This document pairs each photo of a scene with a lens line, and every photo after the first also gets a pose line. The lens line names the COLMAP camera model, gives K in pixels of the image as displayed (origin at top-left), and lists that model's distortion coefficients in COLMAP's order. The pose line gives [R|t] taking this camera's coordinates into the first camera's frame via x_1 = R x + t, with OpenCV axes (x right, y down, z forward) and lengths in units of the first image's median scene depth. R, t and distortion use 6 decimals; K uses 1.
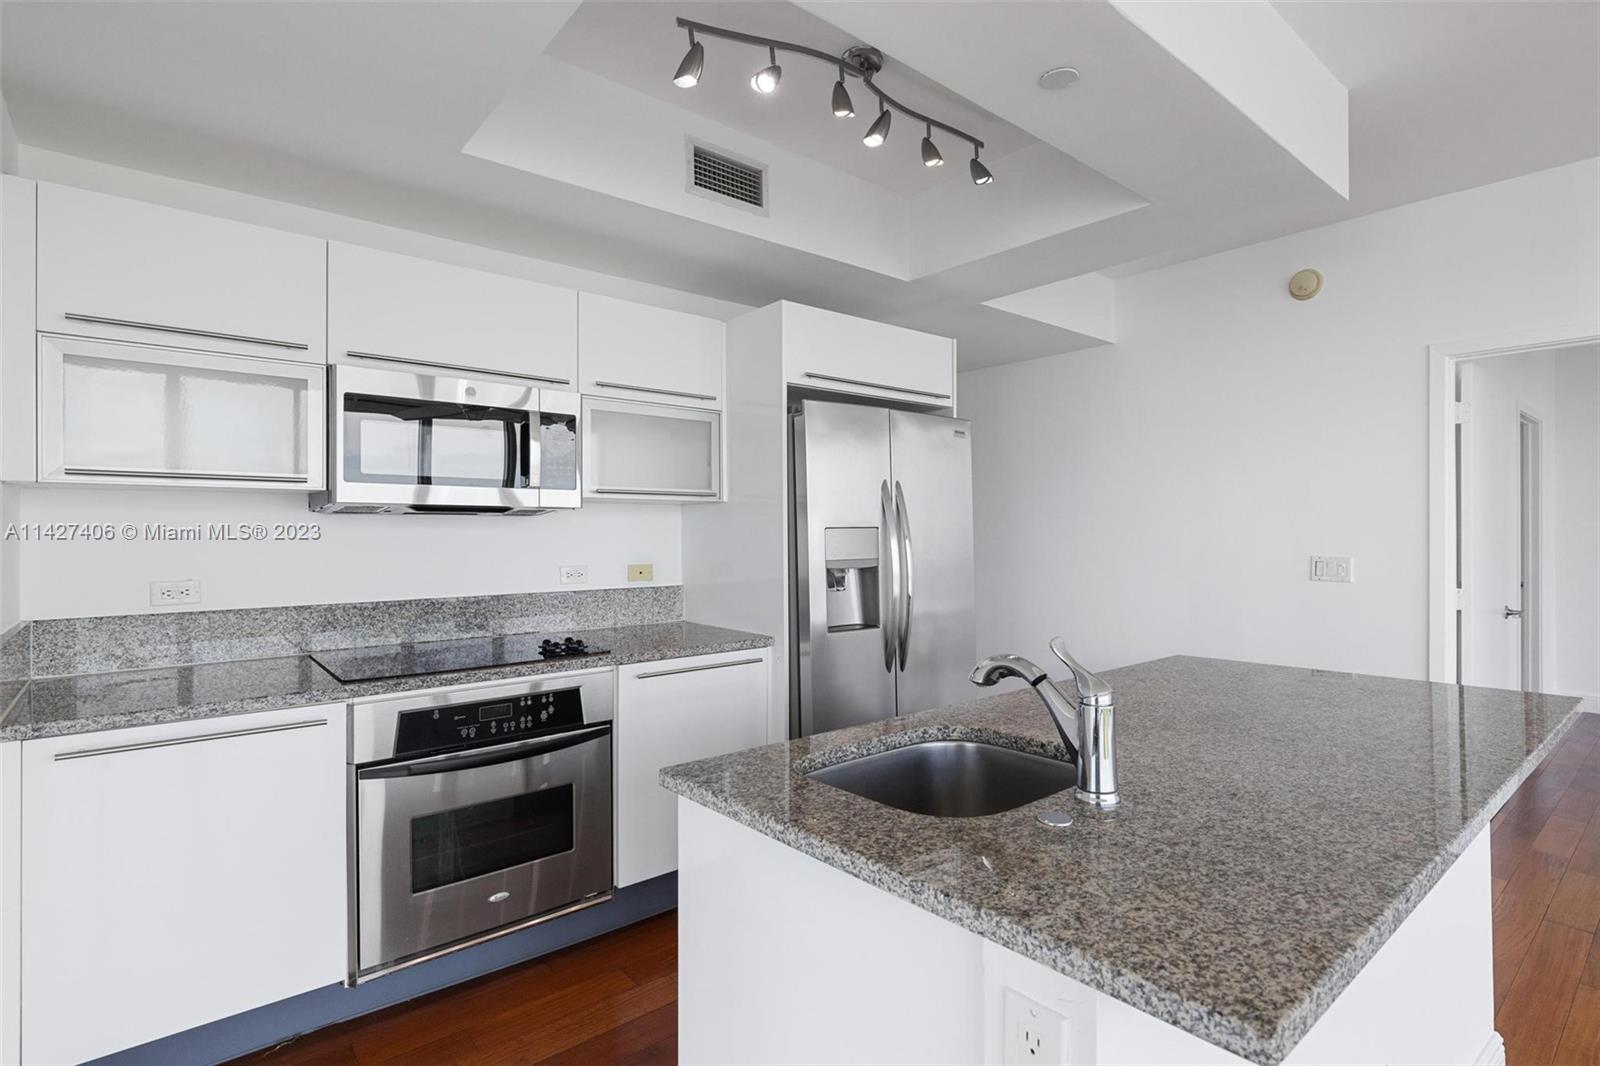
lens RADIAL K [[781.5, 0, 793.0], [0, 781.5, 535.4], [0, 0, 1]] dist [-0.000921, 0.001453]
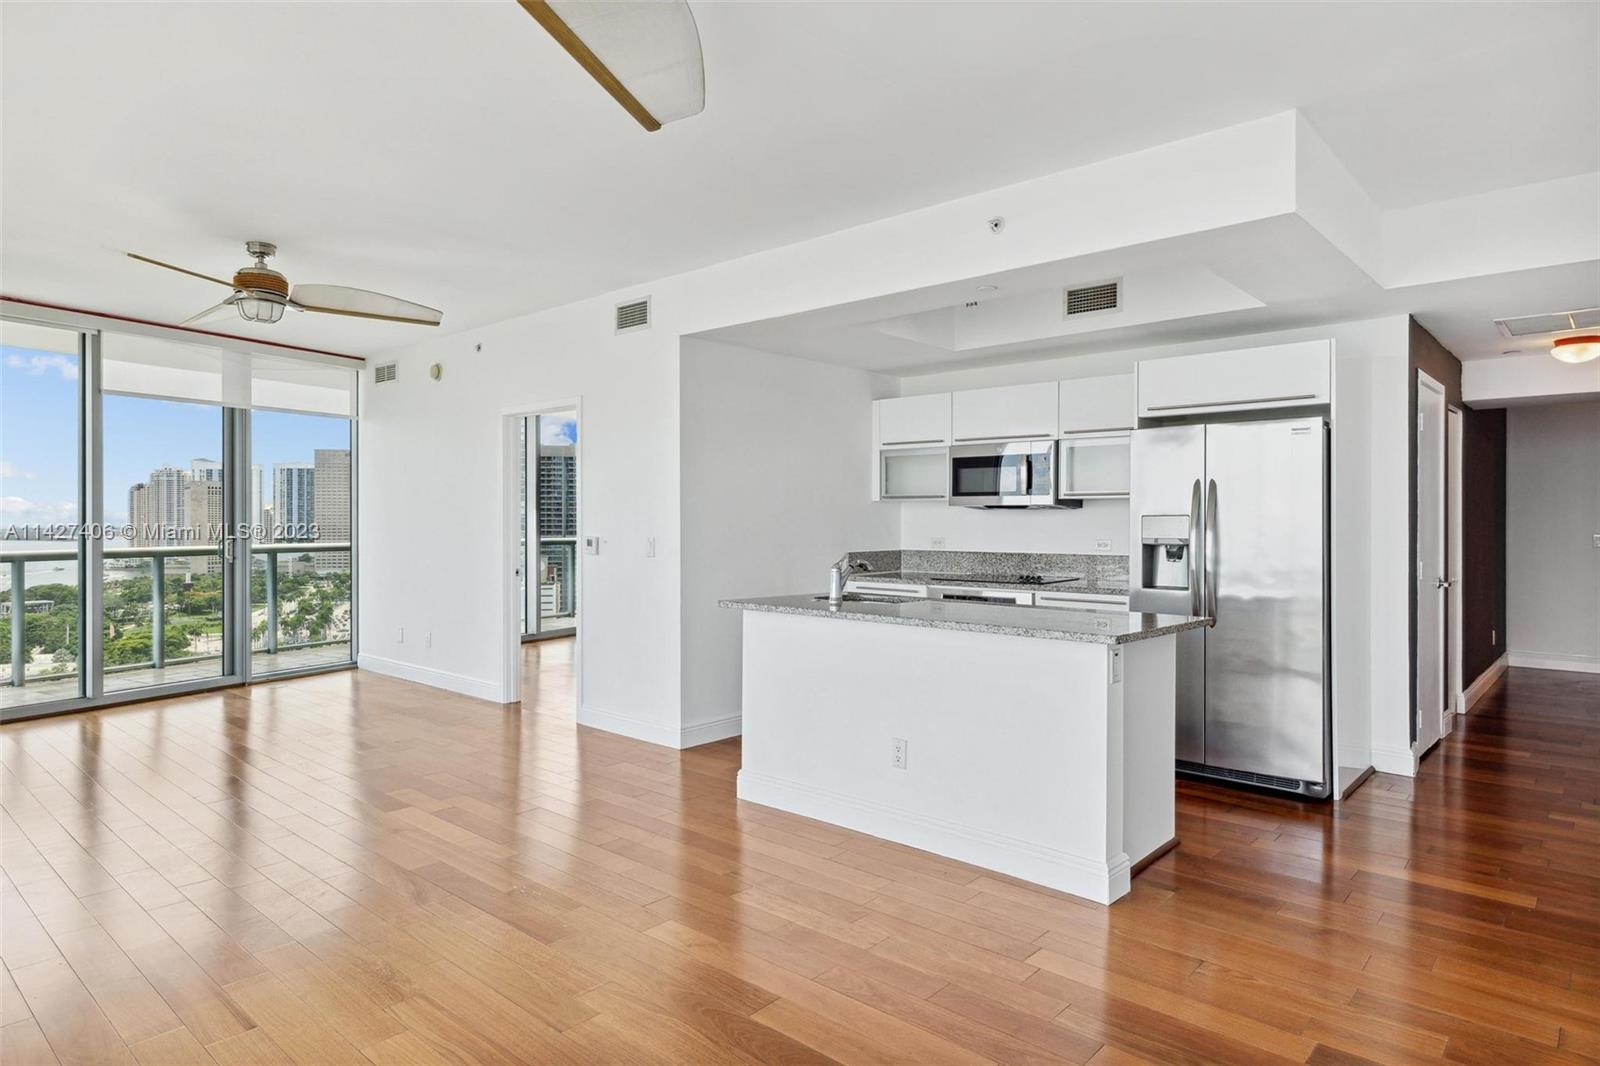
lens RADIAL K [[936.0, 0, 792.1], [0, 936.0, 527.8], [0, 0, 1]] dist [0.001581, 0.003063]
pose [[0.136615, 0.013060, -0.990538, 1.908761], [-0.004118, 0.999912, 0.012616, -0.007959], [0.990616, 0.002355, 0.136657, 0.133466]]
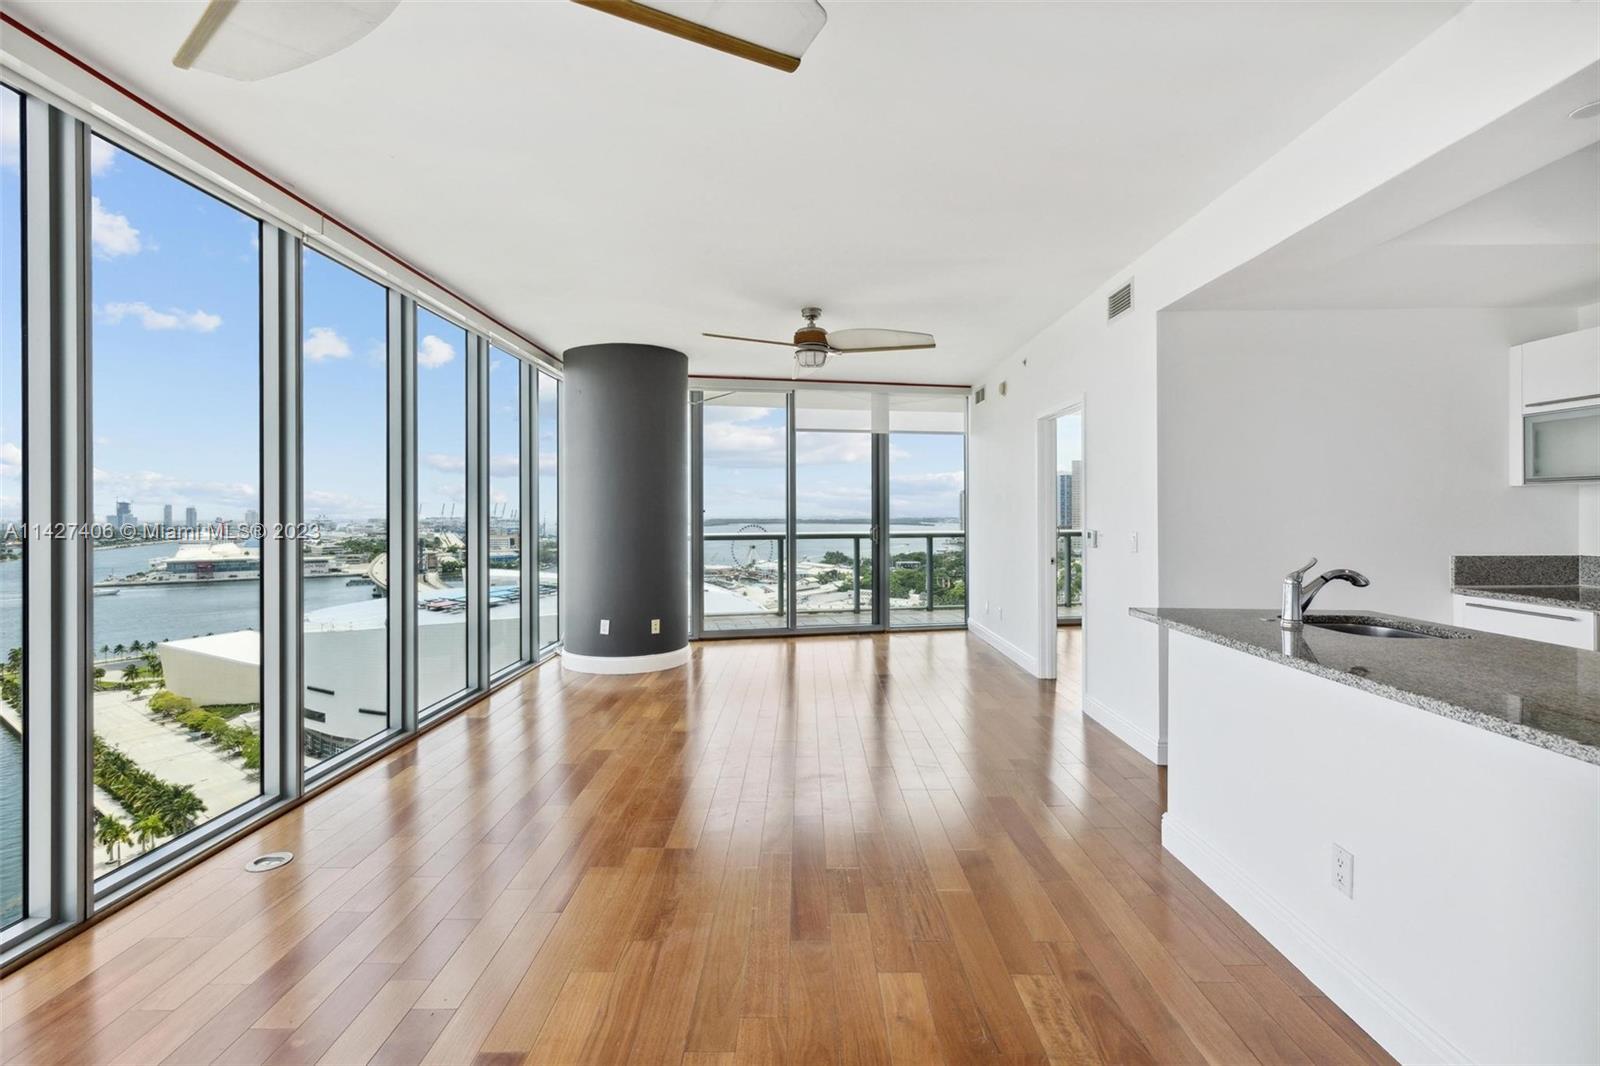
lens RADIAL K [[715.8, 0, 794.1], [0, 715.8, 514.8], [0, 0, 1]] dist [0.003754, 0.000447]
pose [[-0.652976, 0.008342, -0.757333, 1.376839], [0.003239, 0.999961, 0.008222, -0.009404], [0.757372, 0.002916, -0.652977, 0.581092]]
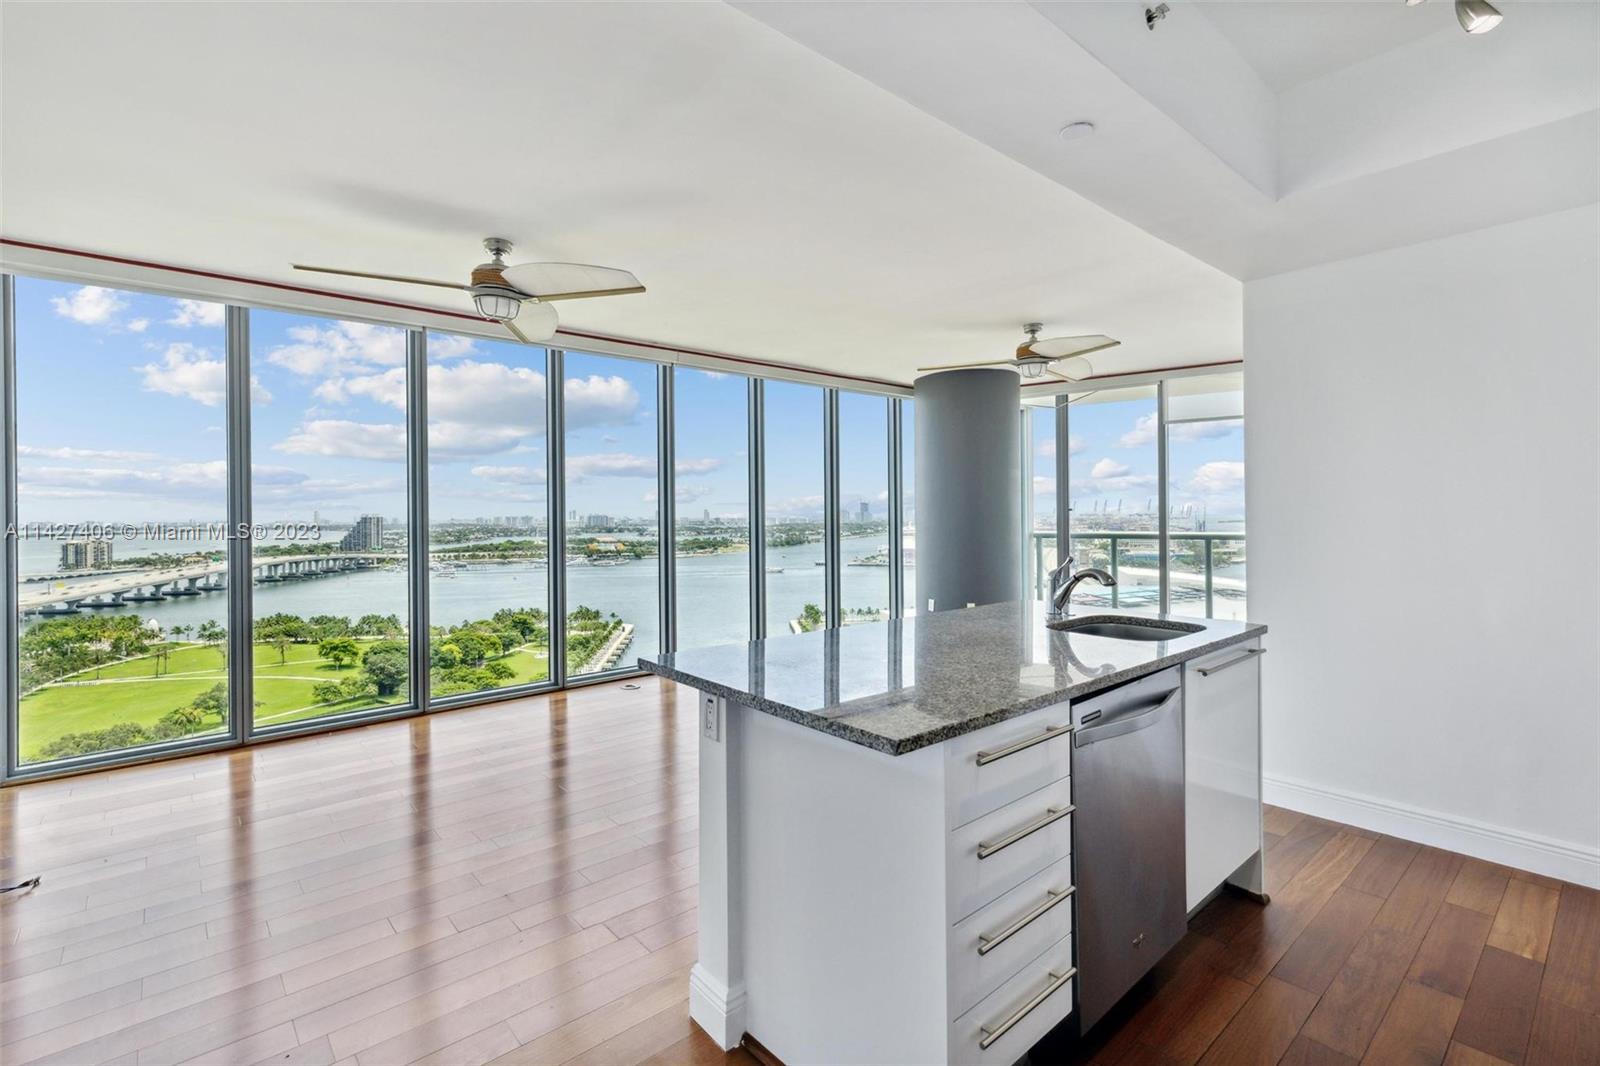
lens RADIAL K [[734.7, 0, 792.1], [0, 734.7, 521.2], [0, 0, 1]] dist [0.008356, -0.000291]
pose [[-0.999898, 0.013973, -0.002992, 0.564216], [0.013930, 0.999806, 0.013912, -0.011999], [0.003186, 0.013869, -0.999899, 1.549494]]
